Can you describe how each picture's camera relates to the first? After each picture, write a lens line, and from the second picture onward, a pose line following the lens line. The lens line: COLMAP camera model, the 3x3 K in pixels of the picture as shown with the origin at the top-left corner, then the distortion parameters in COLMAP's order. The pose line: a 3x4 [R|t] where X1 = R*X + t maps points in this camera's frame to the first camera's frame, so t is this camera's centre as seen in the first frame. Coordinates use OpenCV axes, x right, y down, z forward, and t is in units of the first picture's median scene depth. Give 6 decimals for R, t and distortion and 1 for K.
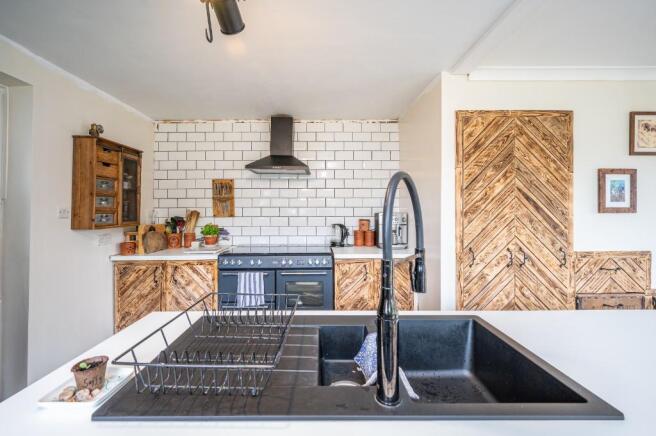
lens RADIAL K [[281.7, 0, 328.1], [0, 281.7, 207.0], [0, 0, 1]] dist [0.000388, -0.000582]
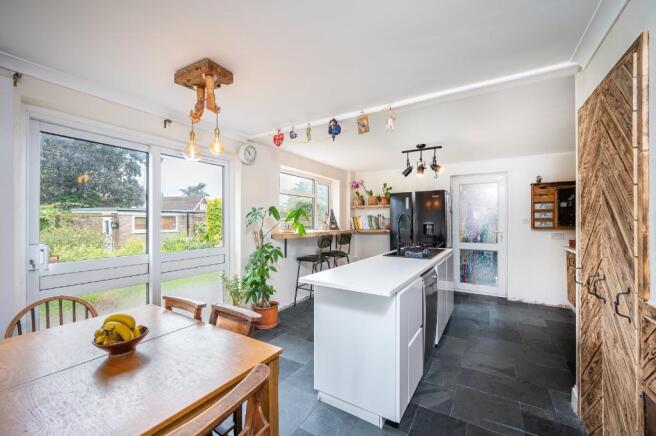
lens RADIAL K [[262.8, 0, 328.3], [0, 262.8, 218.9], [0, 0, 1]] dist [0.002506, 0.000154]
pose [[-0.530190, 0.002209, -0.847876, 1.592101], [0.013799, 0.999887, -0.006024, -0.001412], [0.847767, -0.014894, -0.530160, 0.761610]]
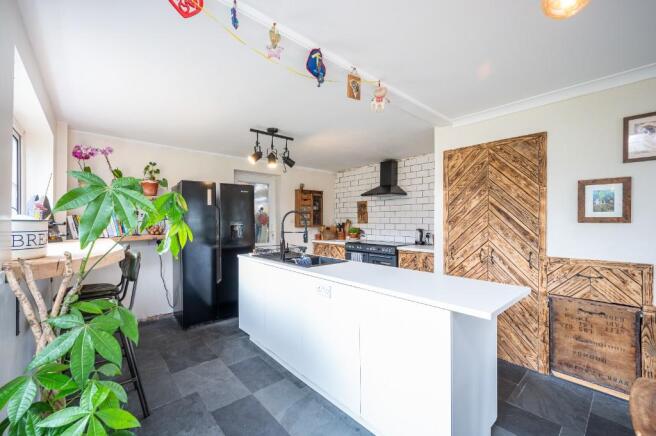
lens RADIAL K [[270.1, 0, 327.7], [0, 270.1, 219.9], [0, 0, 1]] dist [-0.002868, 0.000085]
pose [[0.658620, 0.002434, -0.752472, 1.106099], [0.009595, 0.999886, 0.011632, -0.009955], [0.752415, -0.014882, 0.658521, -0.374468]]
